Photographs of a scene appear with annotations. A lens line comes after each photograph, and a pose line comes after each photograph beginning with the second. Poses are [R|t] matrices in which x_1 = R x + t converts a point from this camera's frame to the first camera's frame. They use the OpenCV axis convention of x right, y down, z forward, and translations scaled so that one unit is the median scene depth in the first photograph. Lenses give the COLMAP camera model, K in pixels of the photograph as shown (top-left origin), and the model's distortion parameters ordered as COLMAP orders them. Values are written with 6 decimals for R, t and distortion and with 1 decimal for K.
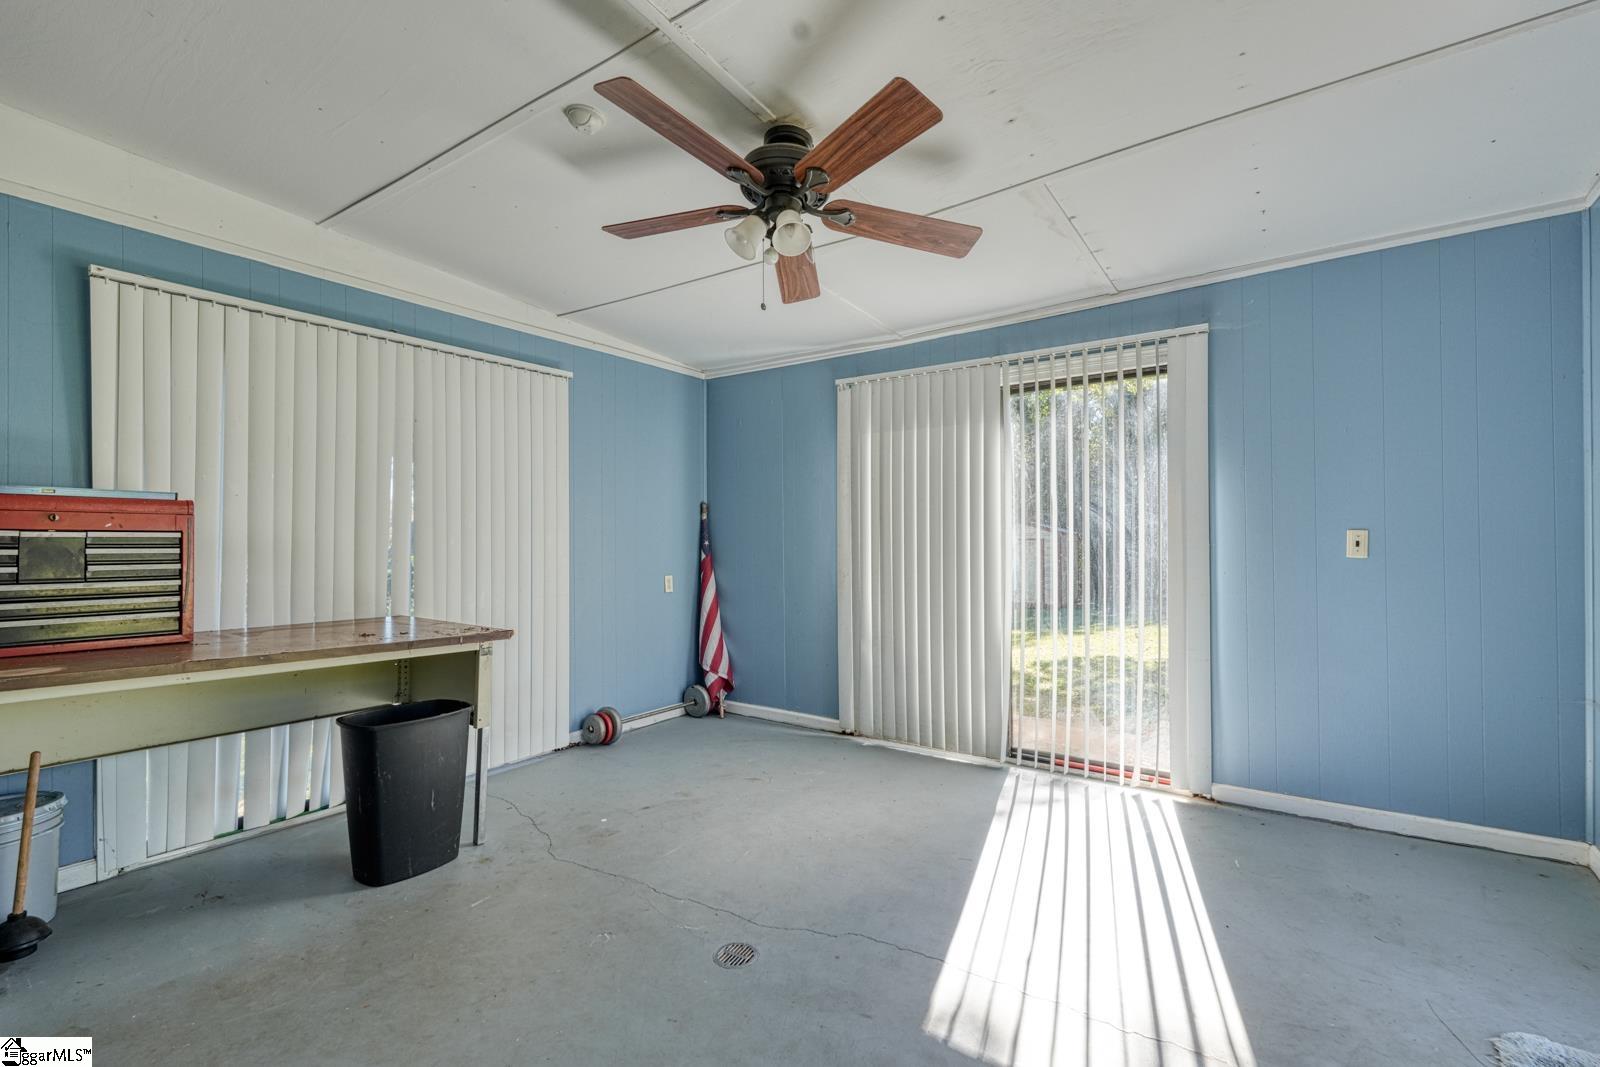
lens RADIAL K [[707.7, 0, 794.6], [0, 707.7, 538.8], [0, 0, 1]] dist [0.001267, -0.000015]
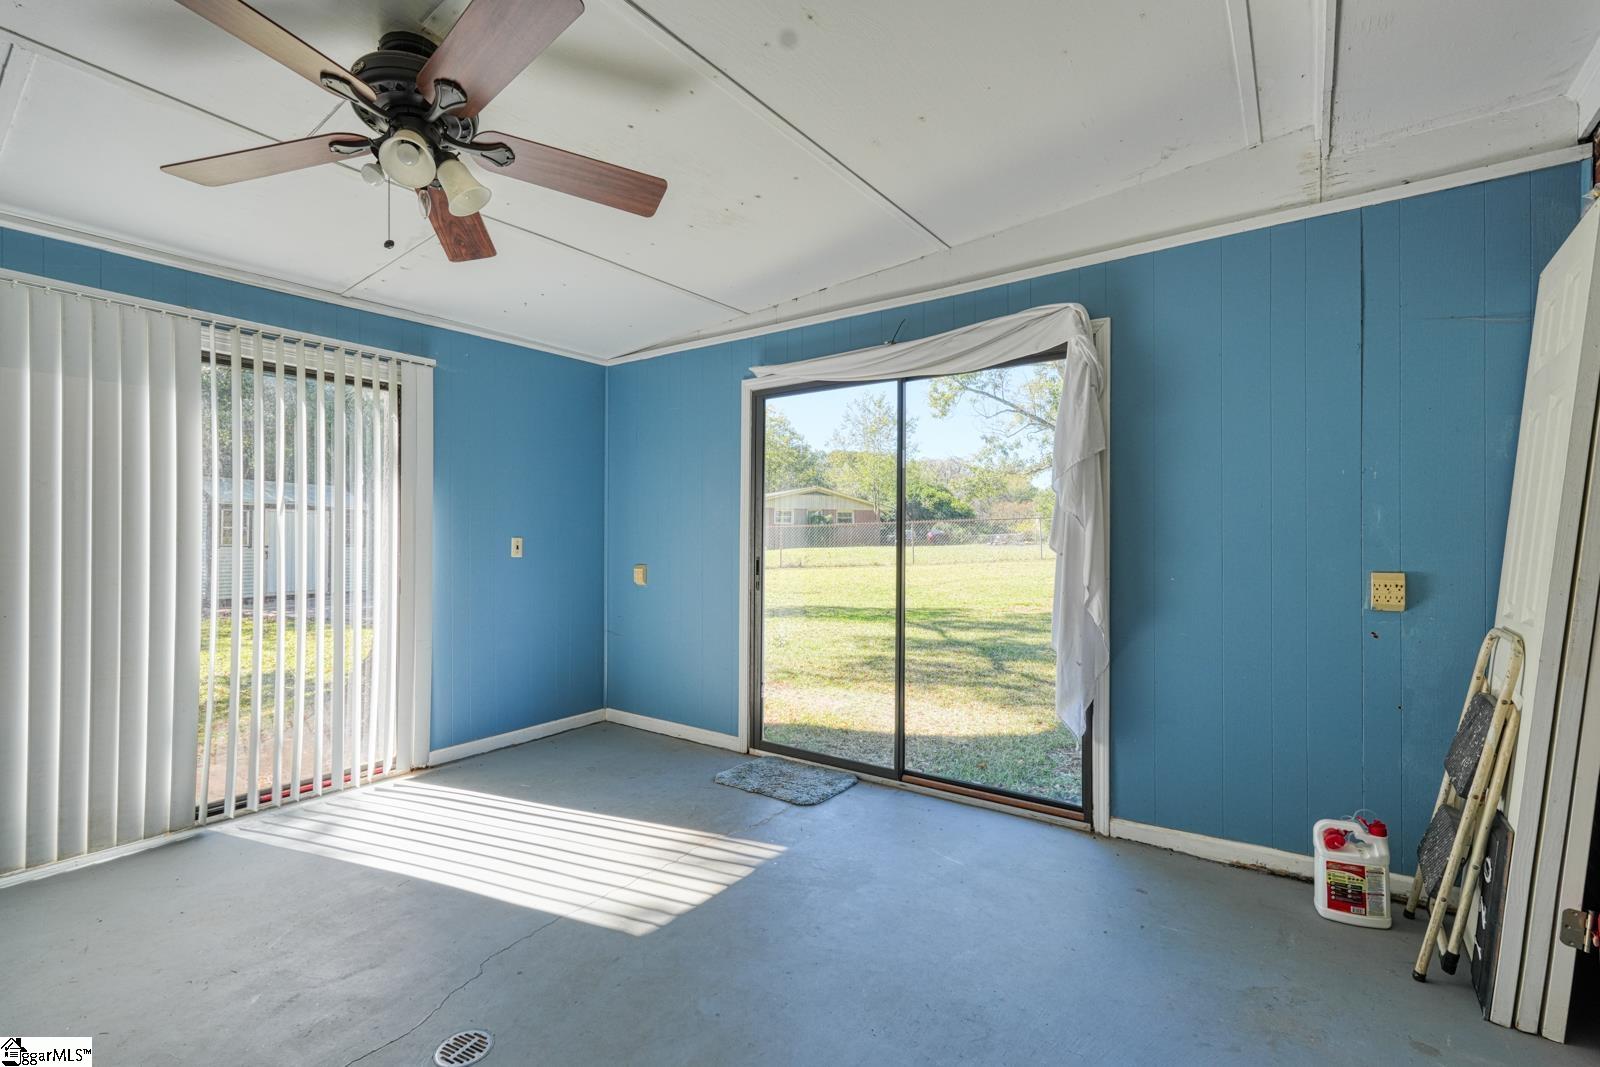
lens RADIAL K [[707.7, 0, 796.1], [0, 707.7, 543.0], [0, 0, 1]] dist [0.001267, -0.000015]
pose [[0.002072, 0.001542, 0.999997, -0.559019], [-0.001228, 0.999998, -0.001539, 0.000075], [-0.999997, -0.001225, 0.002074, 0.378628]]
